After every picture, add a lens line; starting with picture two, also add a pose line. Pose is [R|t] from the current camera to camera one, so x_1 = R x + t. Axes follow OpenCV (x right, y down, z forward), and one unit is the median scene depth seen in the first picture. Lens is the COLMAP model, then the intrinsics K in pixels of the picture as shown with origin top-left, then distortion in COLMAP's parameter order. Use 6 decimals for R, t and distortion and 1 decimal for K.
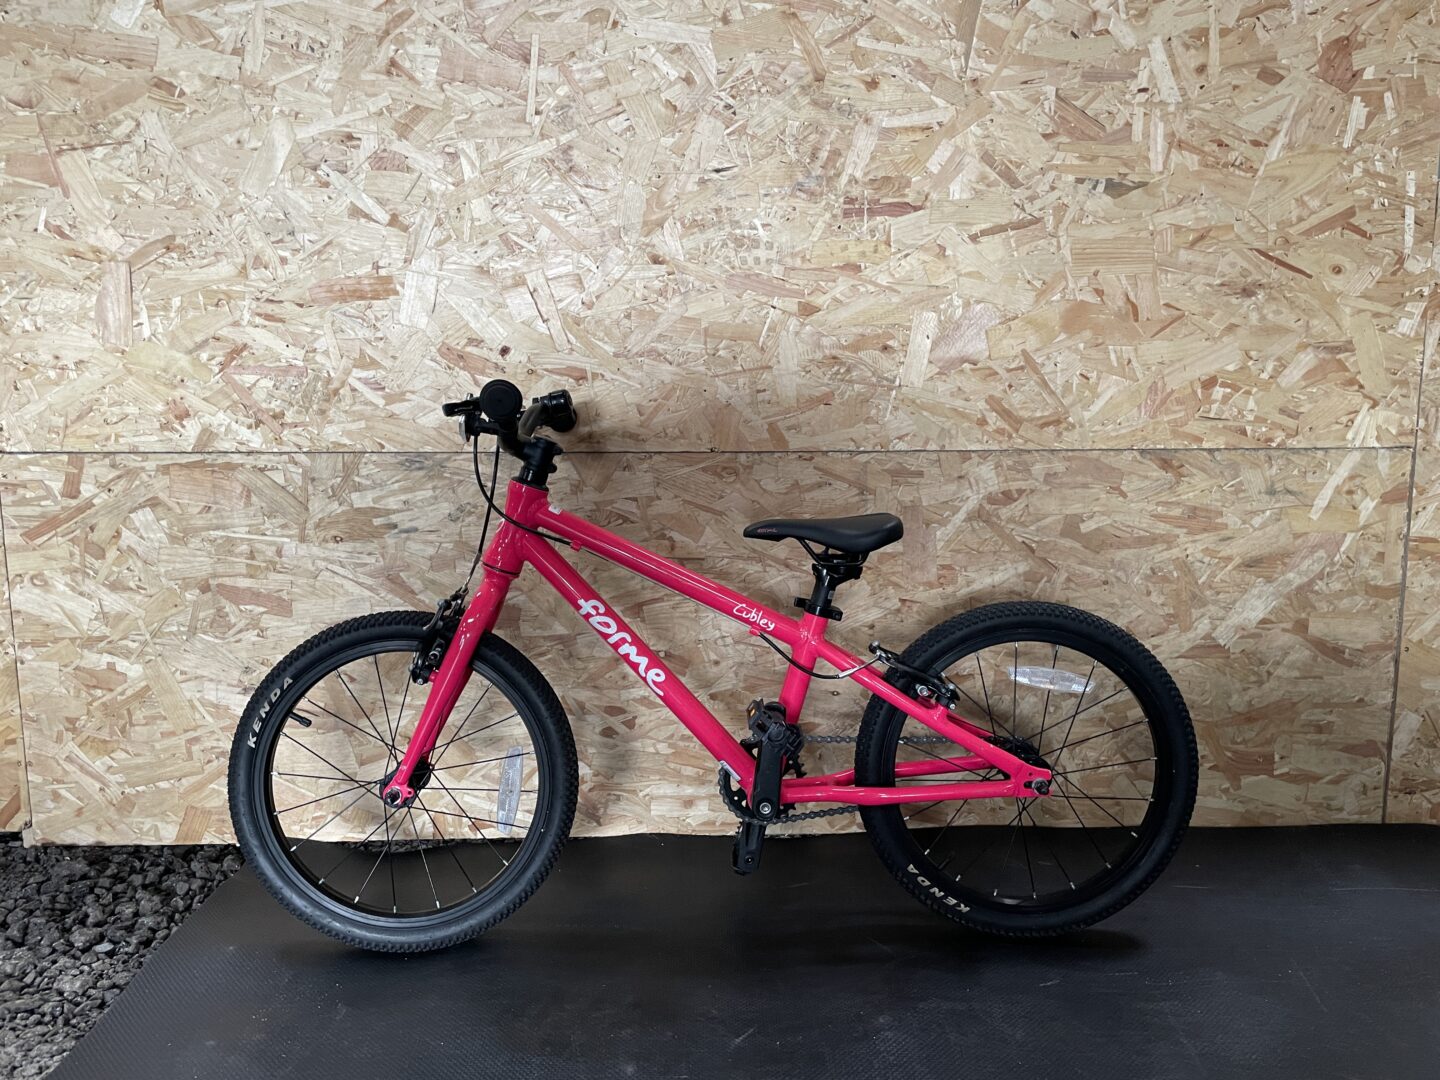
lens RADIAL K [[1094.0, 0, 730.6], [0, 1094.0, 530.5], [0, 0, 1]] dist [0.093759, -0.129818]
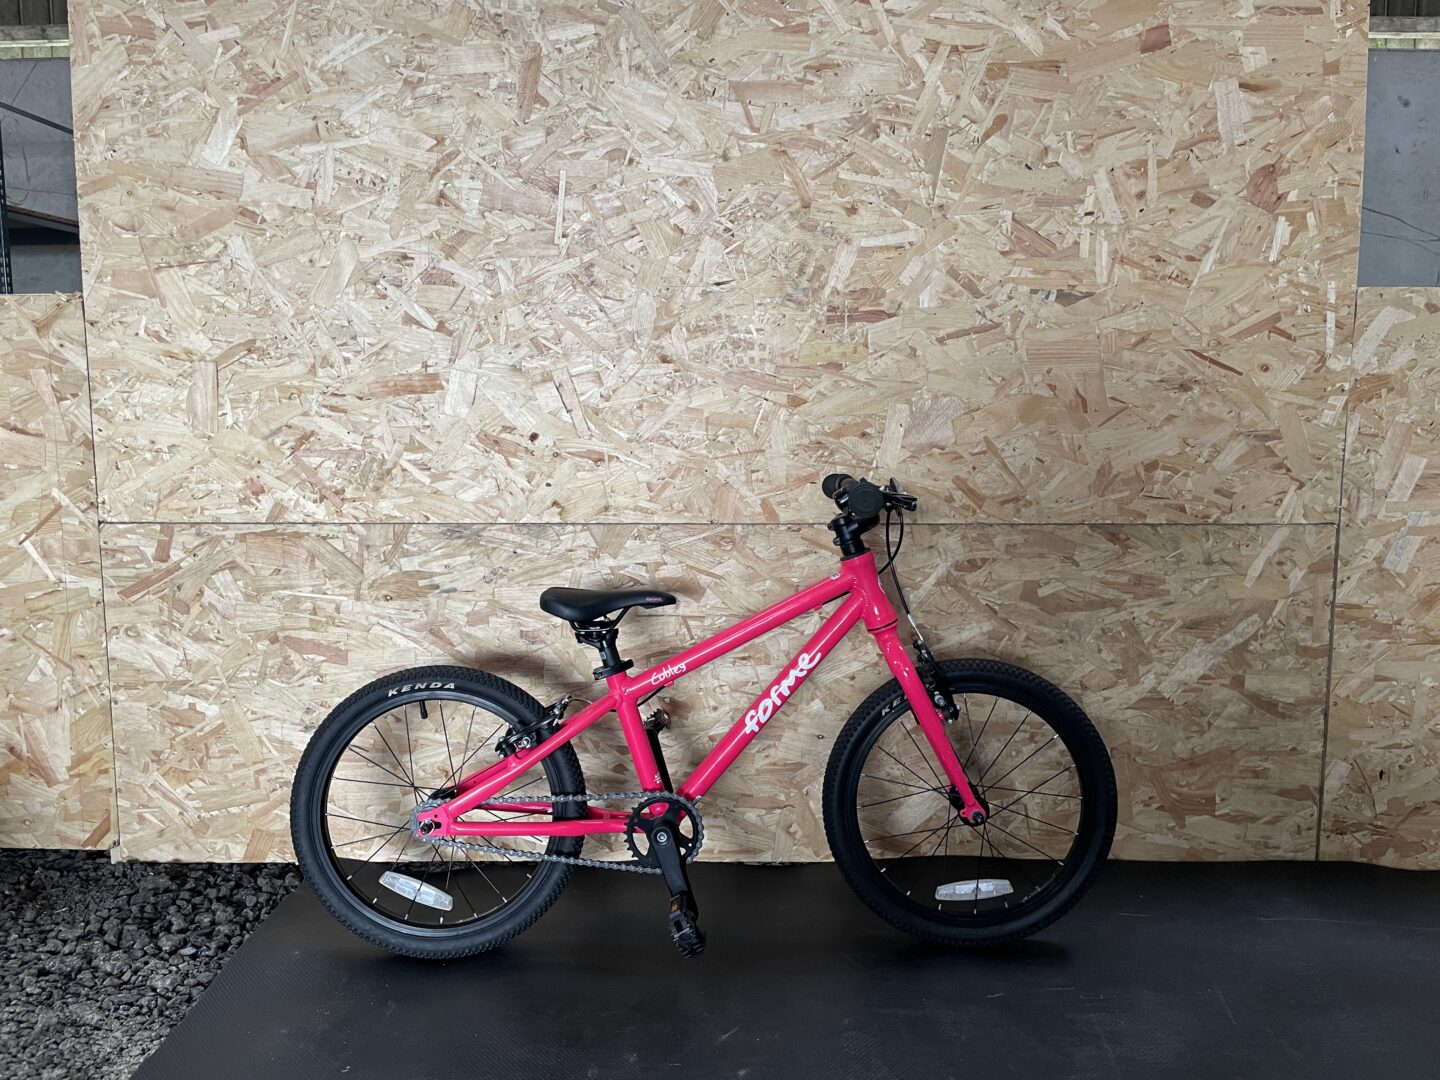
lens RADIAL K [[1094.0, 0, 716.8], [0, 1094.0, 527.2], [0, 0, 1]] dist [0.093759, -0.129818]
pose [[0.999478, 0.006181, -0.031699, 0.024394], [-0.006900, 0.999720, -0.022613, -0.042756], [0.031550, 0.022820, 0.999242, -0.144142]]
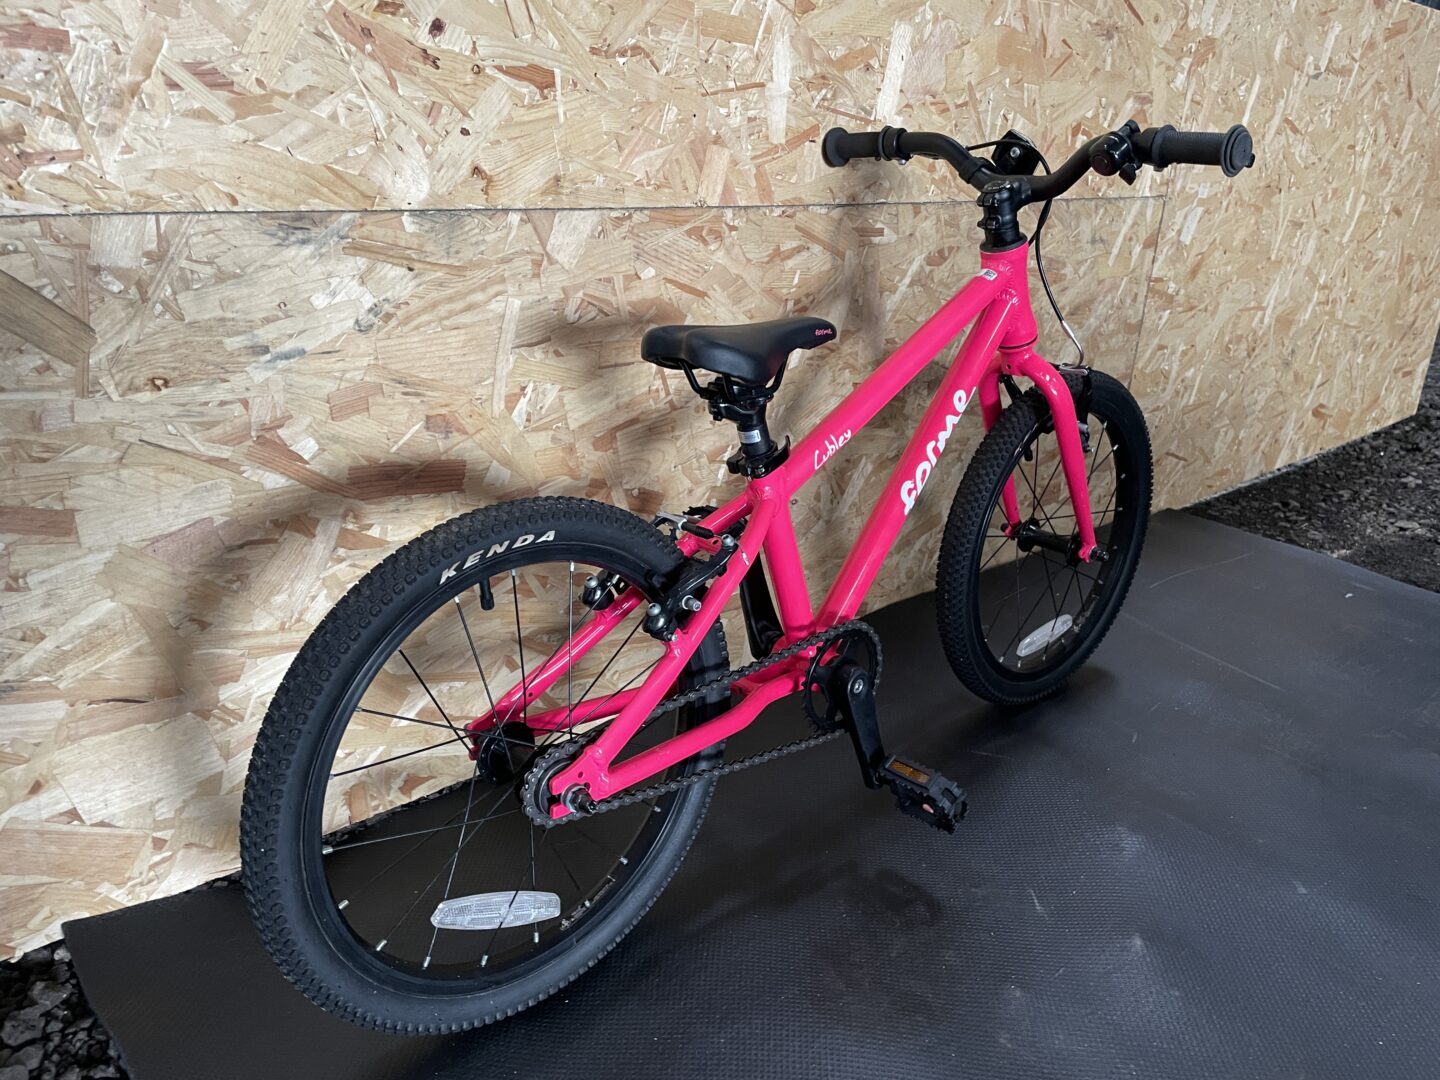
lens RADIAL K [[1094.0, 0, 735.7], [0, 1094.0, 530.8], [0, 0, 1]] dist [0.093759, -0.129818]
pose [[0.749687, -0.194062, 0.632700, -0.503161], [0.039454, 0.967445, 0.249986, -0.046331], [-0.660615, -0.162449, 0.732938, 0.418226]]
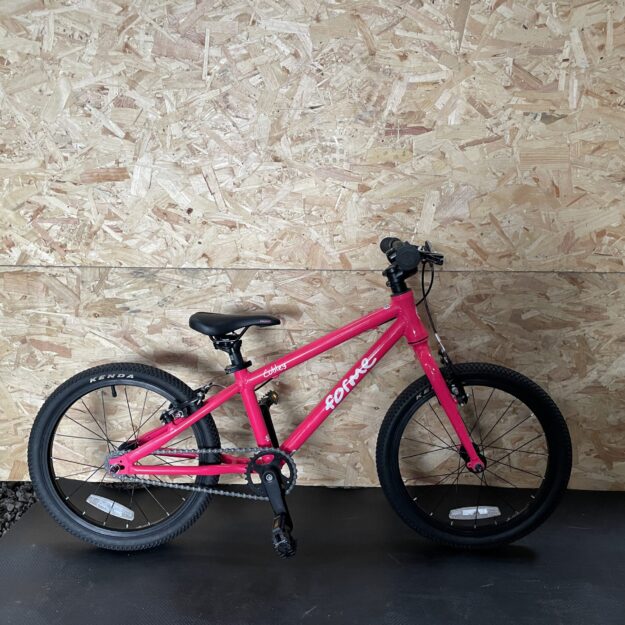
lens RADIAL K [[636.3, 0, 311.3], [0, 636.3, 305.5], [0, 0, 1]] dist [0.053404, 0.000000]
pose [[0.998501, 0.019337, -0.051200, 0.042471], [-0.017129, 0.998919, 0.043209, -0.059062], [0.051980, -0.042267, 0.997753, -0.009487]]
